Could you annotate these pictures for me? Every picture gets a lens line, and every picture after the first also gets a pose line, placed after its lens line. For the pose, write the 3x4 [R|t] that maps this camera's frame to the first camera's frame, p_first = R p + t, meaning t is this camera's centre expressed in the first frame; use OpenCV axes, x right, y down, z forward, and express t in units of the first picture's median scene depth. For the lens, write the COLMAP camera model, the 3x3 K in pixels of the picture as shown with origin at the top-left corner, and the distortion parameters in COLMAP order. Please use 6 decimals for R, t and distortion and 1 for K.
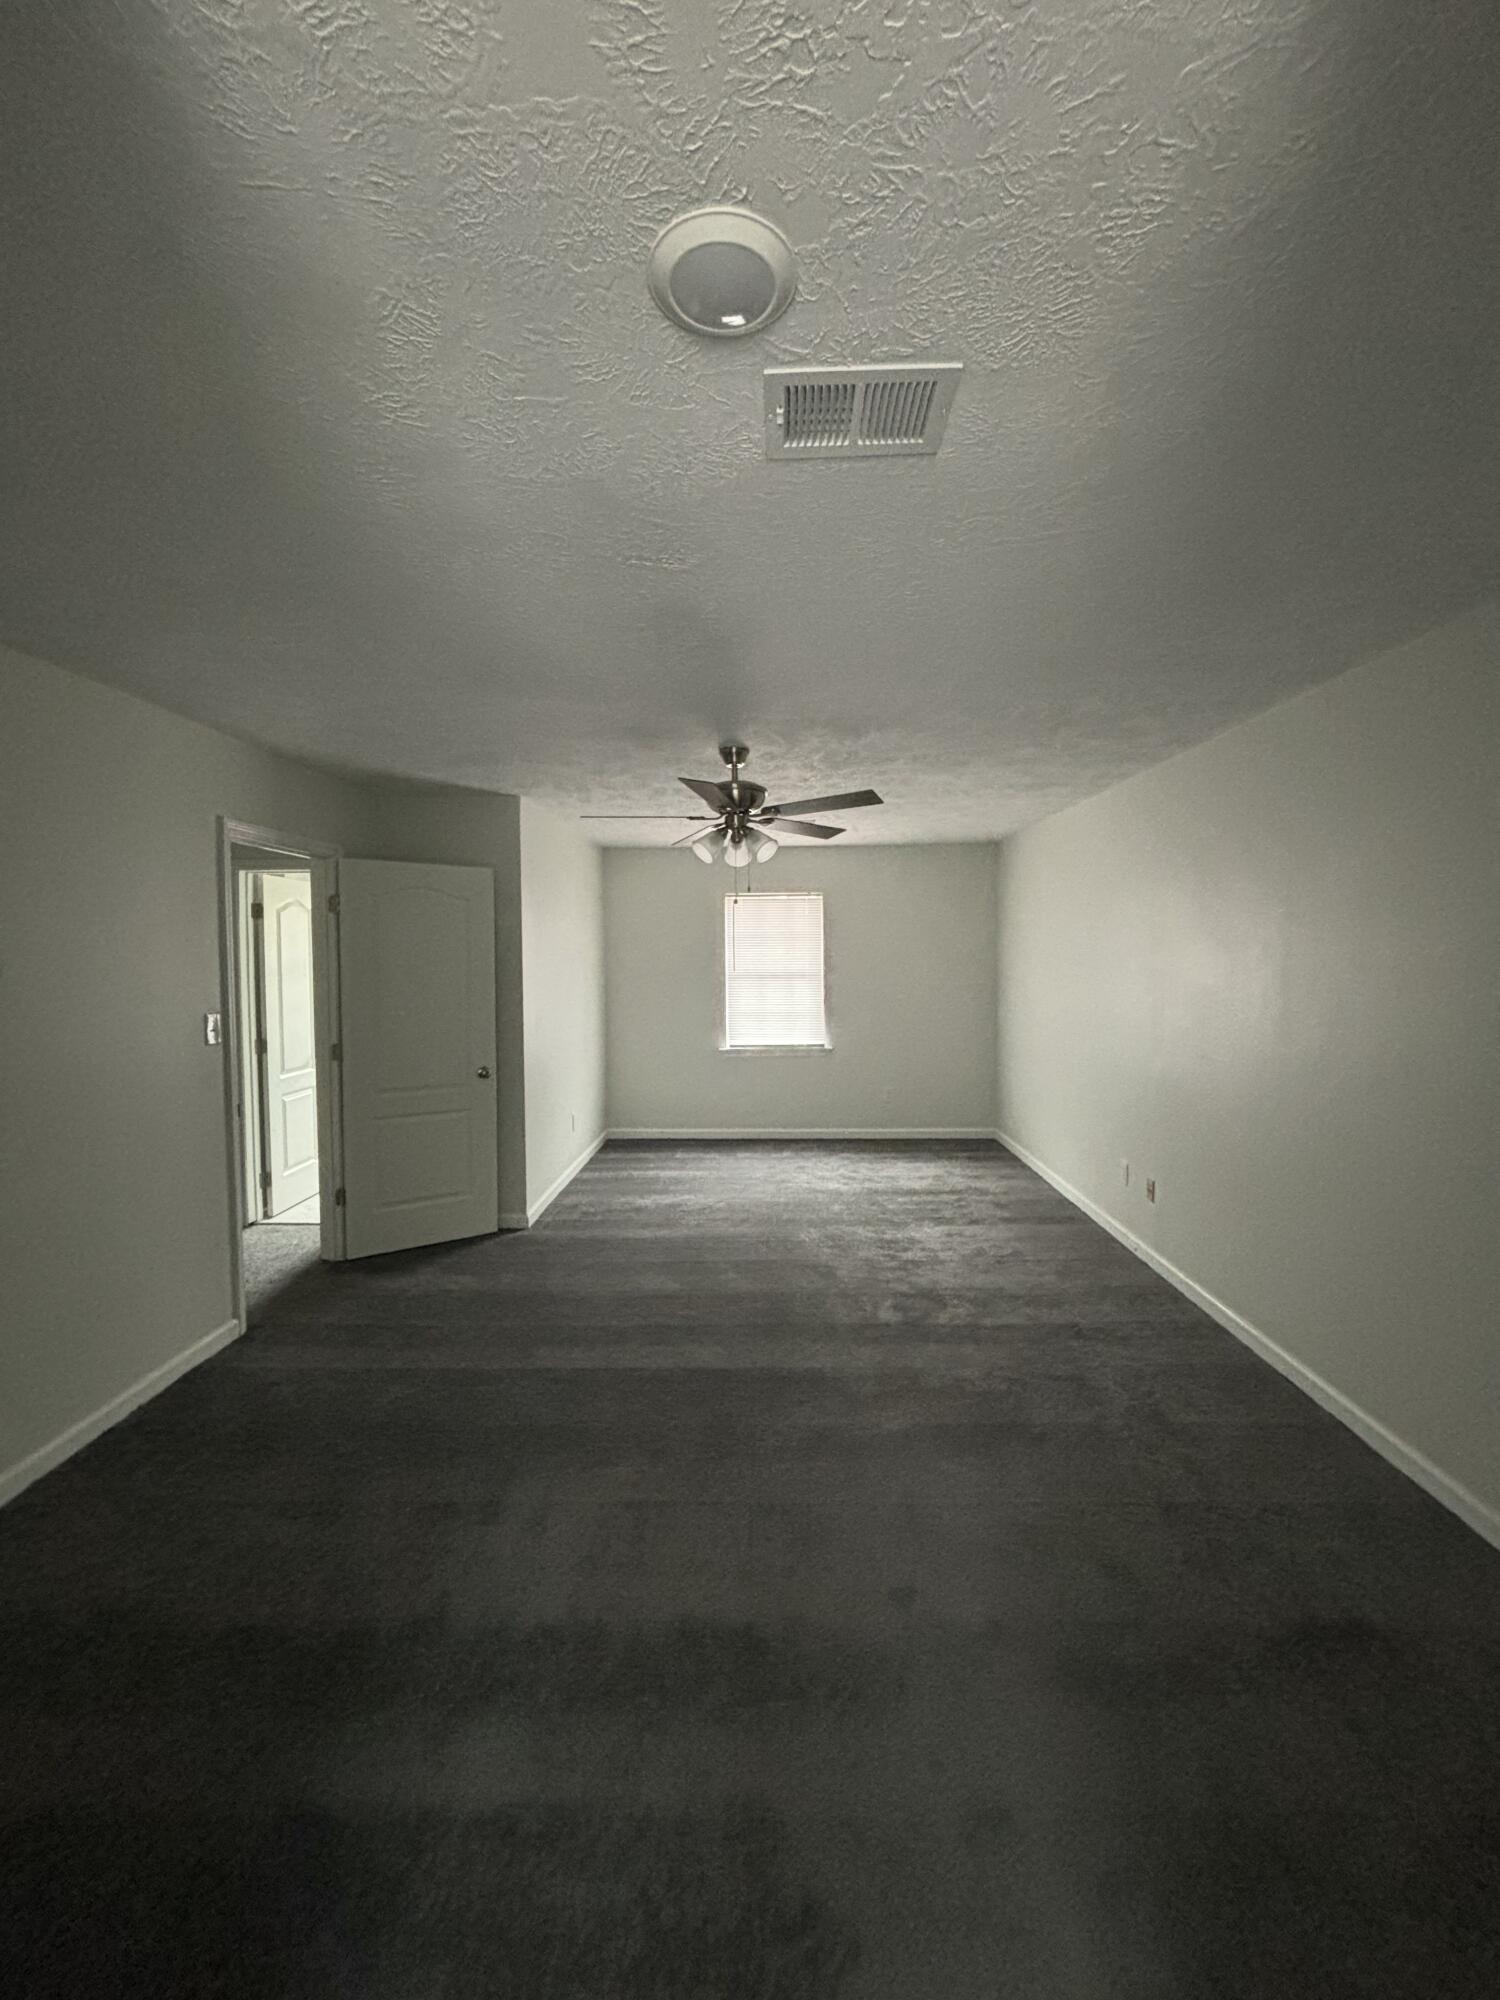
lens RADIAL K [[810.5, 0, 753.7], [0, 810.5, 995.1], [0, 0, 1]] dist [-0.001501, 0.005944]
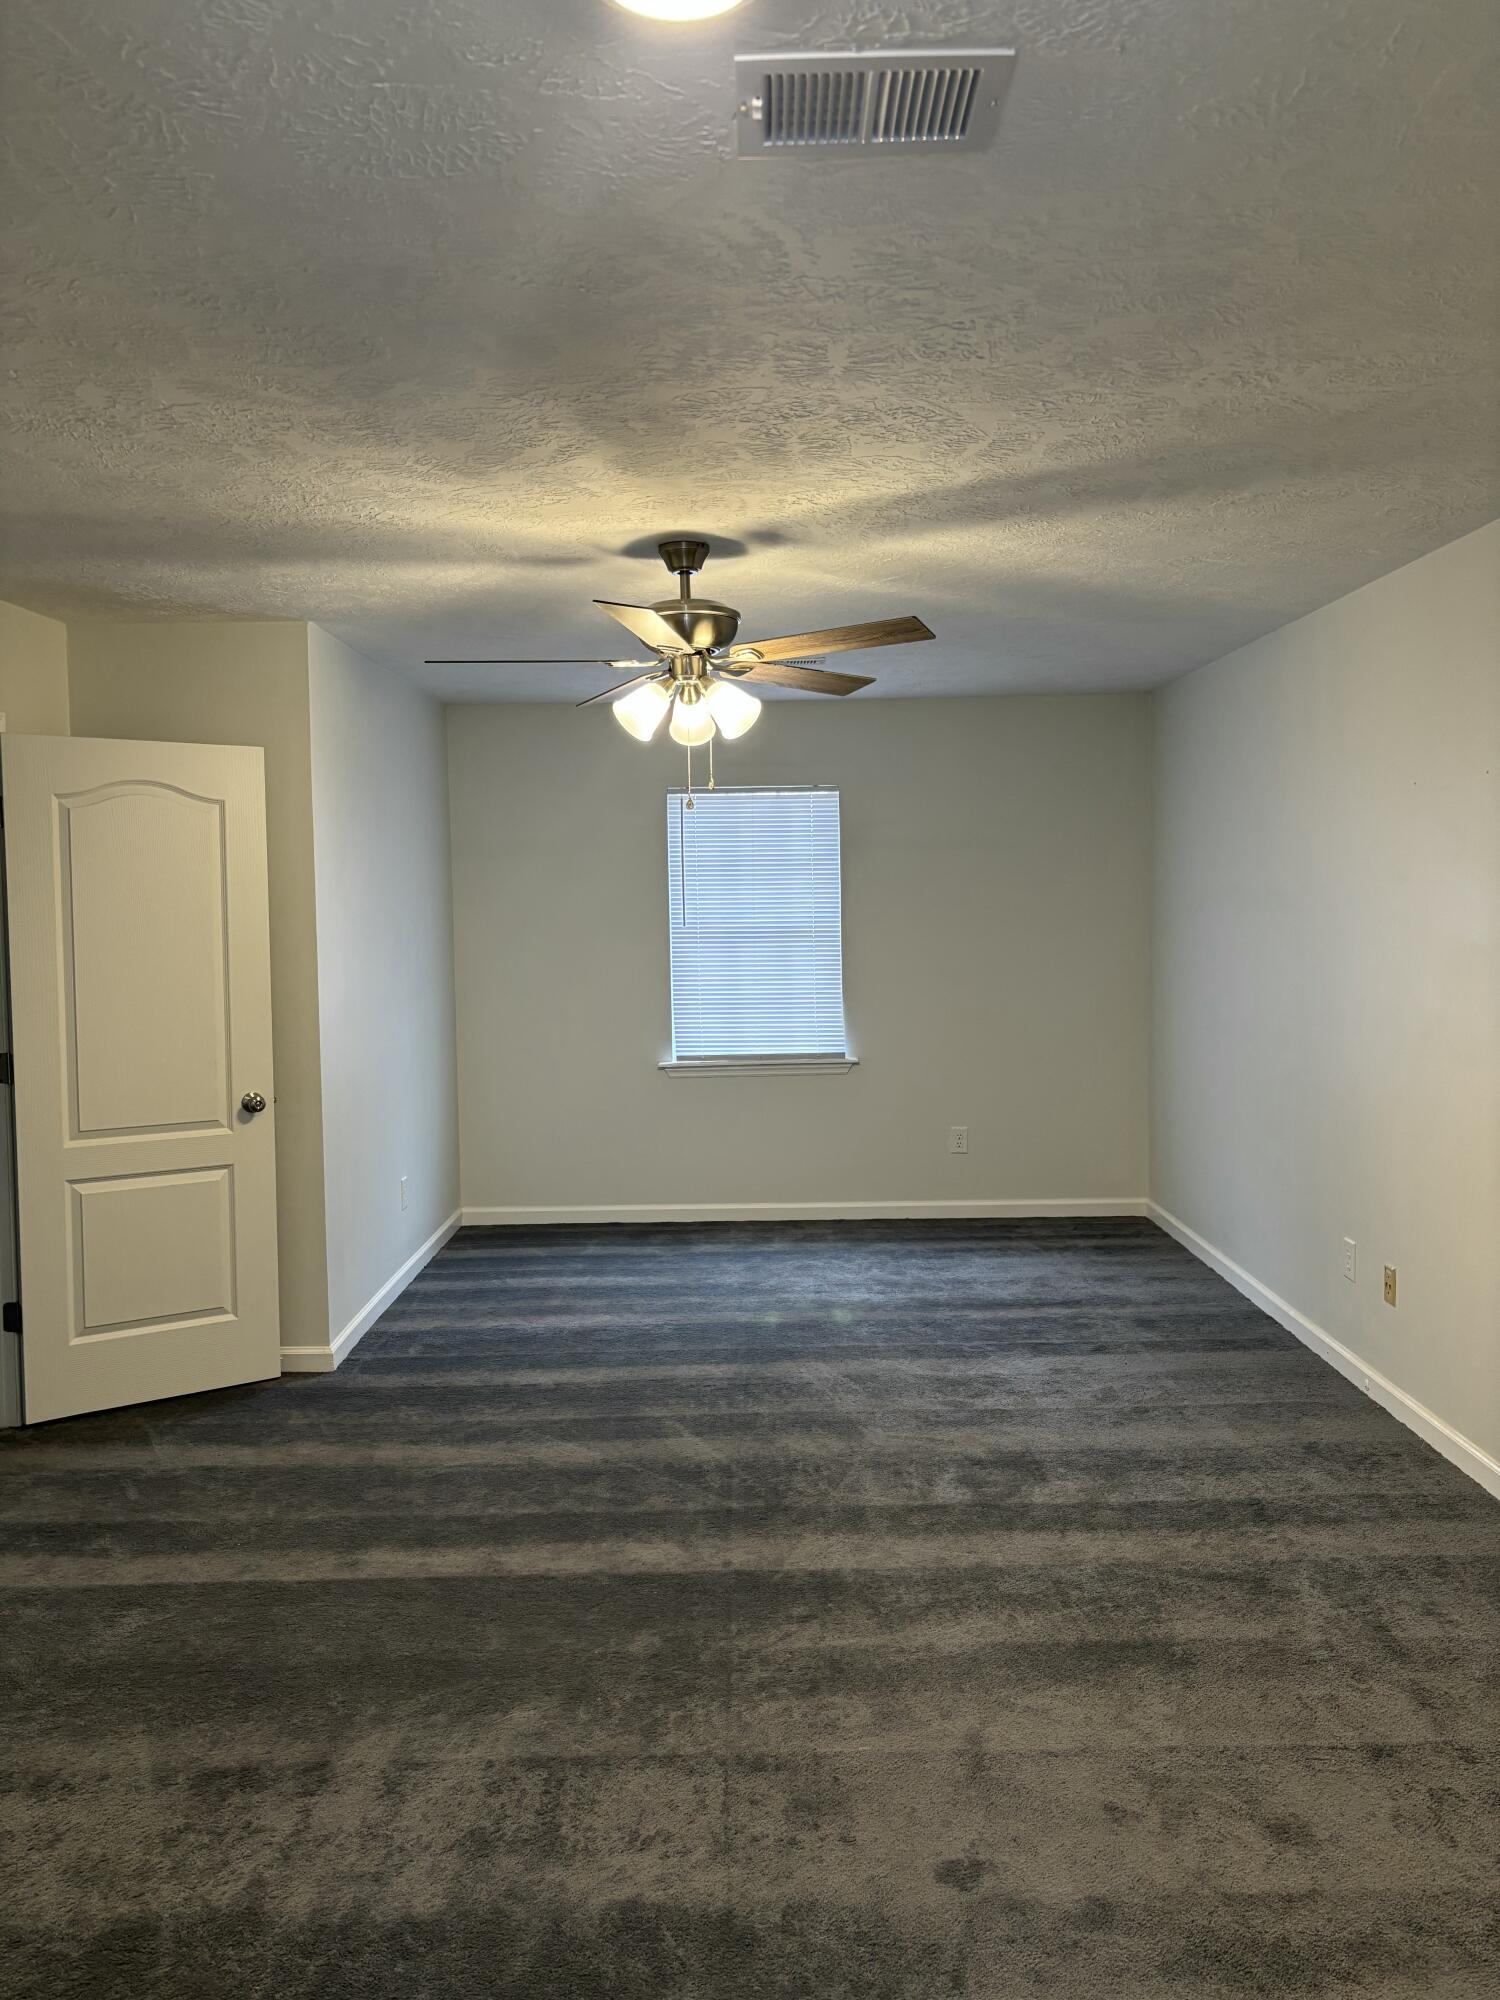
lens RADIAL K [[1532.1, 0, 752.2], [0, 1532.1, 995.6], [0, 0, 1]] dist [0.005902, 0.001988]
pose [[0.999687, -0.008655, 0.023468, -0.002955], [0.008323, 0.999864, 0.014215, 0.007227], [-0.023588, -0.014015, 0.999624, -0.106650]]
